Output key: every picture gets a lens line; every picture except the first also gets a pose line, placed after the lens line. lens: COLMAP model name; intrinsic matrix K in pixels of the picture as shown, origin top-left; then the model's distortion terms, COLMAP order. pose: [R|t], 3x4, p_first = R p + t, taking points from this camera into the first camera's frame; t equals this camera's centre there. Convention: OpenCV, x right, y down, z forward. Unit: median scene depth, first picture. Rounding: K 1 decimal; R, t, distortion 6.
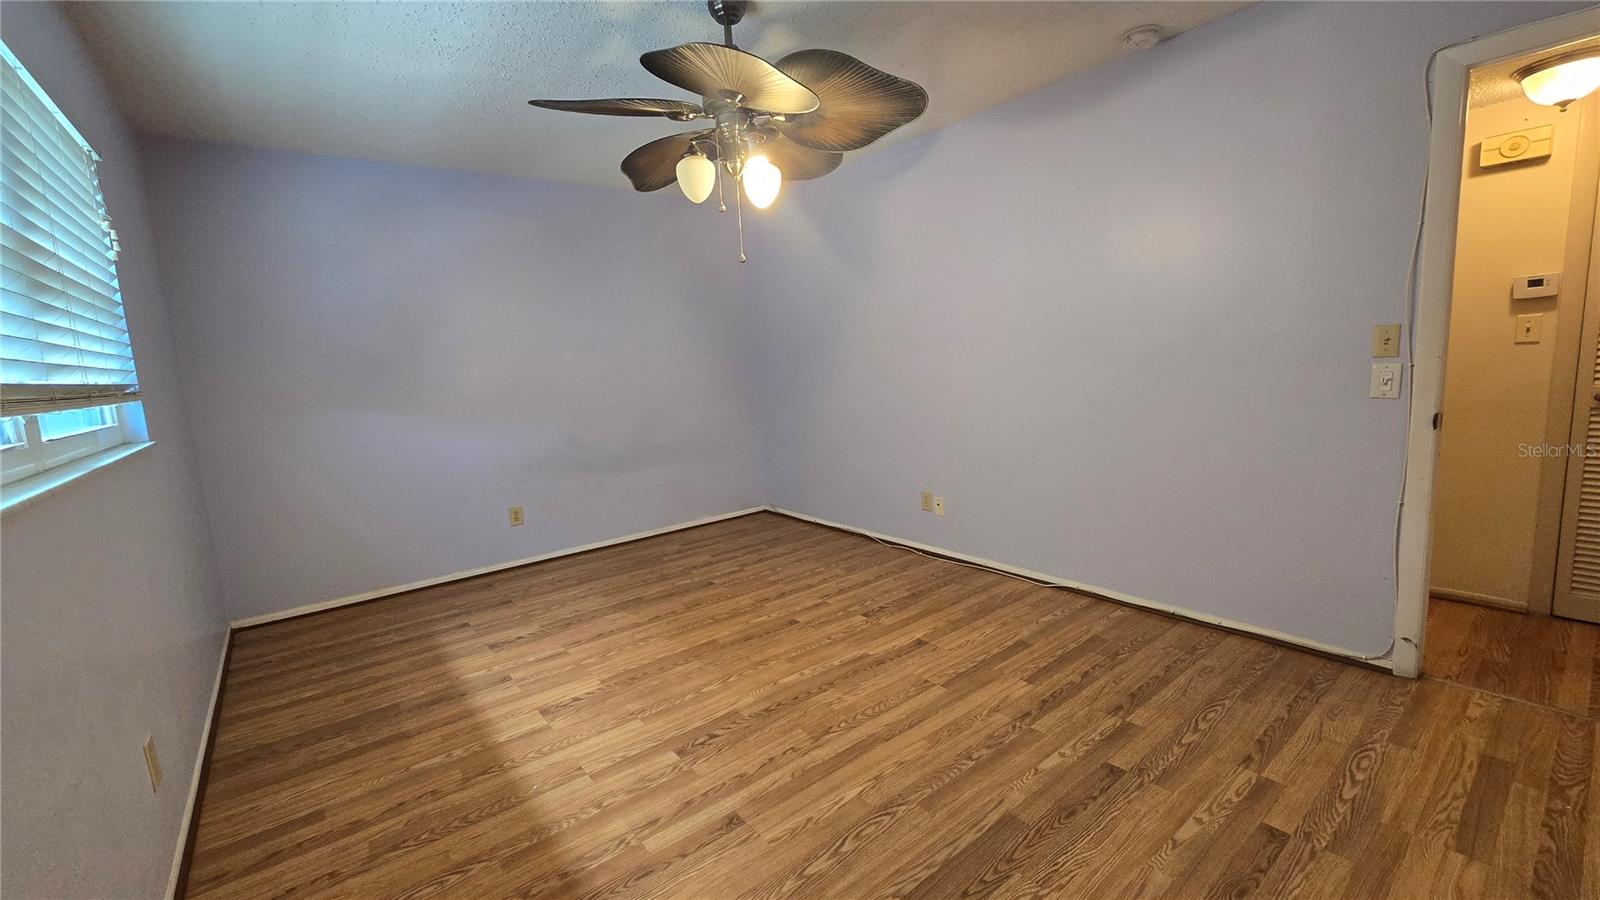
lens RADIAL K [[651.8, 0, 798.7], [0, 651.8, 454.4], [0, 0, 1]] dist [-0.001996, 0.000038]
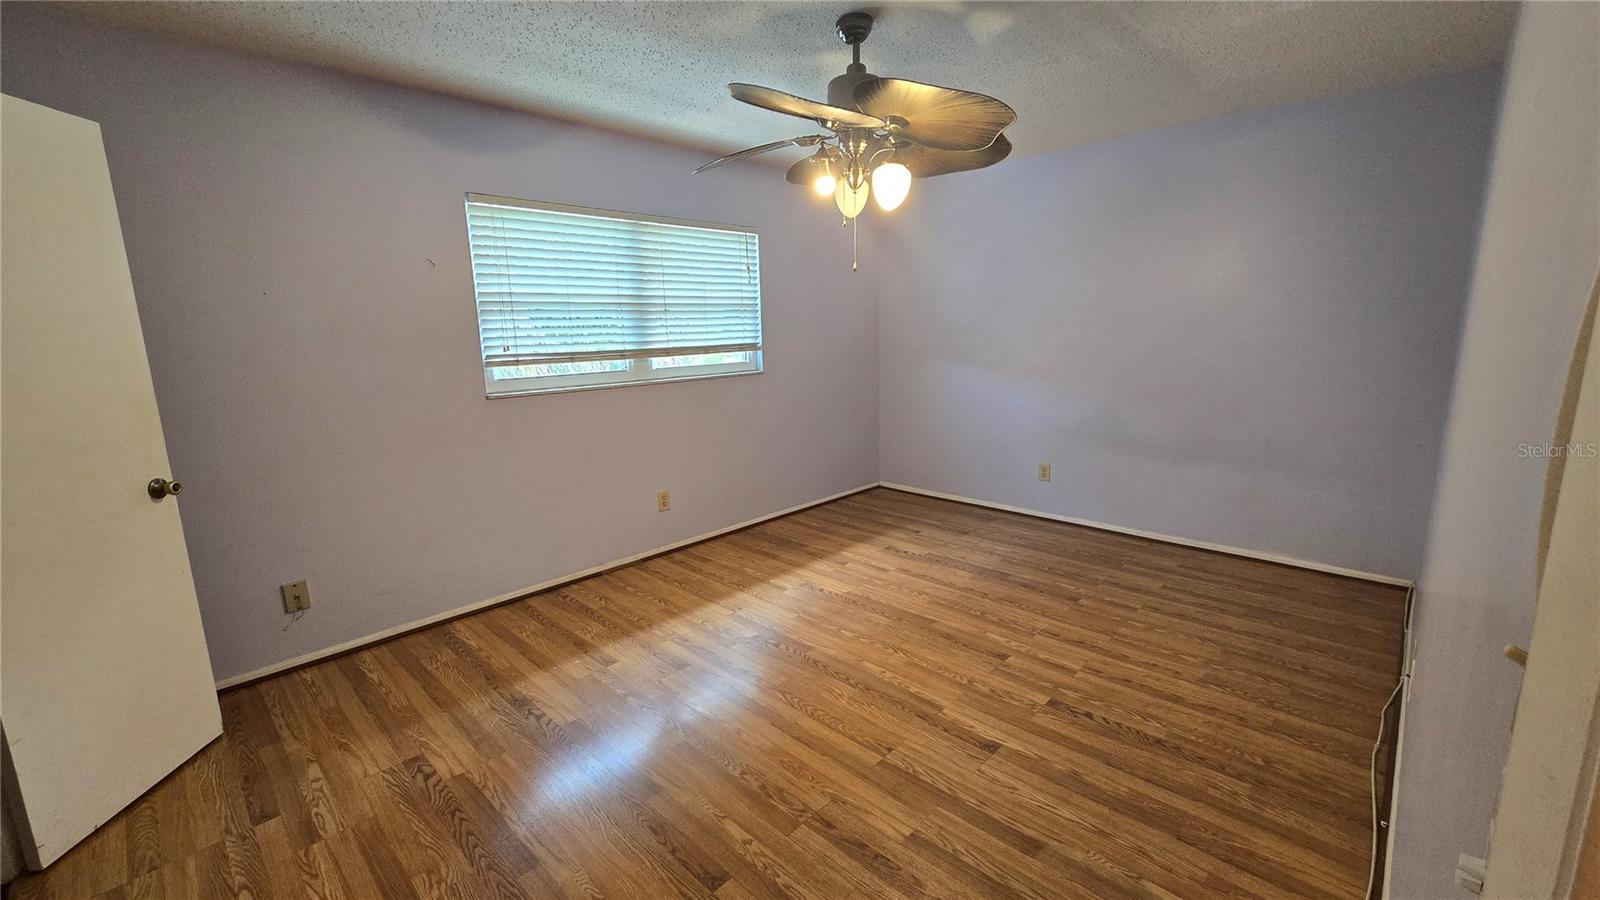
lens RADIAL K [[651.8, 0, 795.4], [0, 651.8, 448.7], [0, 0, 1]] dist [-0.001996, 0.000038]
pose [[0.127824, 0.236348, -0.963224, 0.845373], [-0.129020, 0.966901, 0.220129, -0.197862], [0.983369, 0.096137, 0.154087, 0.643255]]
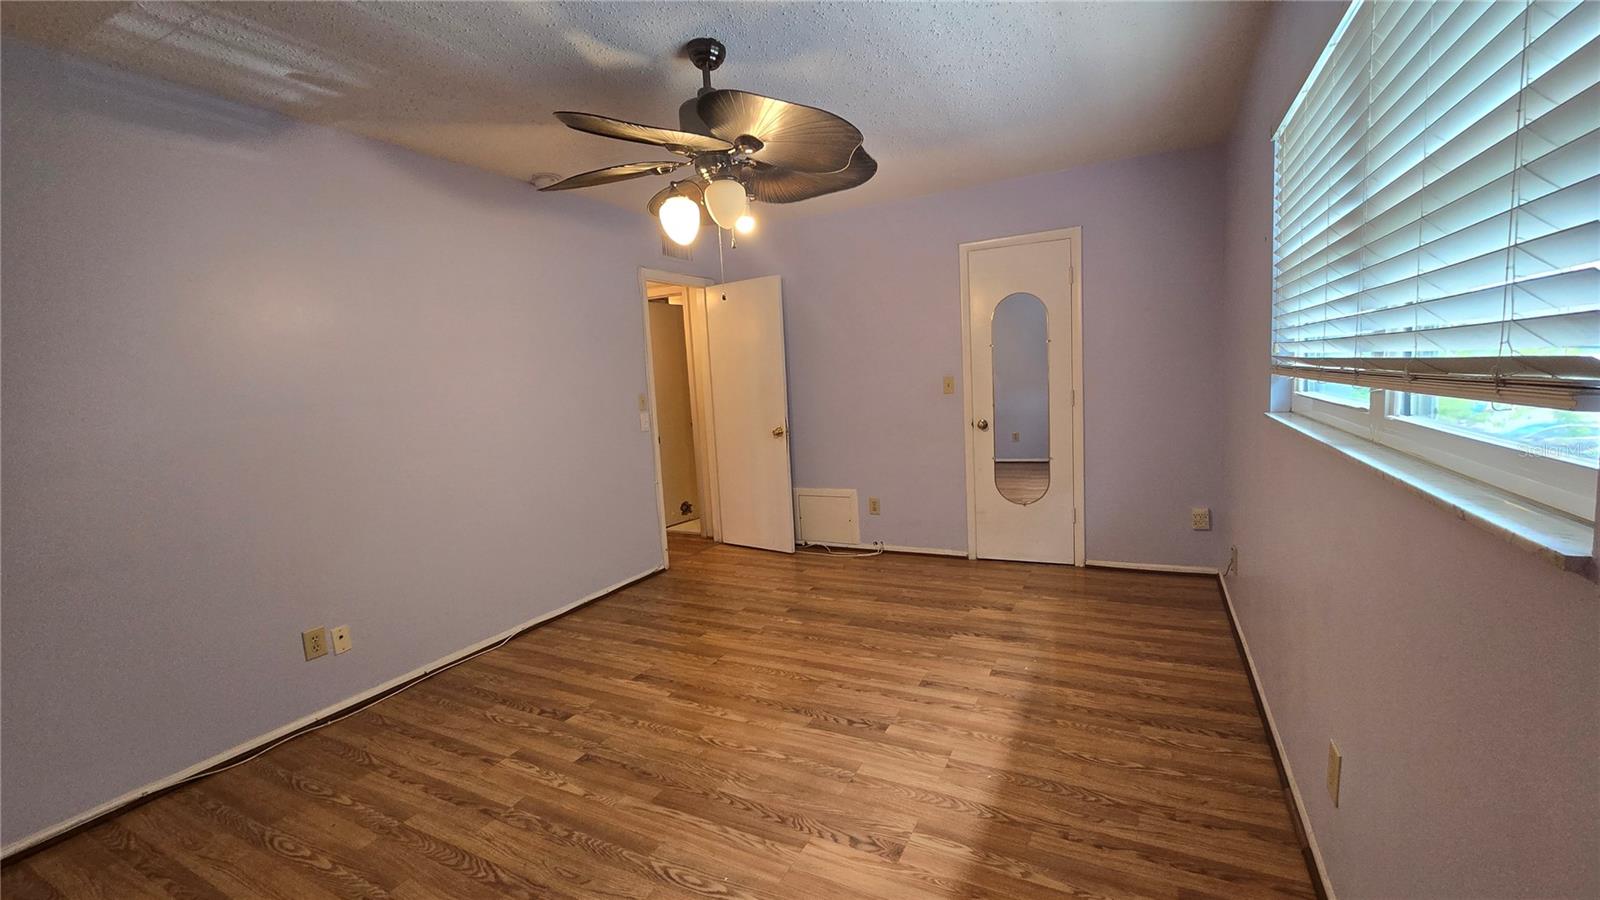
lens RADIAL K [[651.8, 0, 807.8], [0, 651.8, 445.6], [0, 0, 1]] dist [-0.001996, 0.000038]
pose [[-0.413253, -0.018166, 0.910435, -0.894073], [0.211218, 0.970622, 0.115240, -0.137685], [-0.885782, 0.239924, -0.397275, 1.126561]]
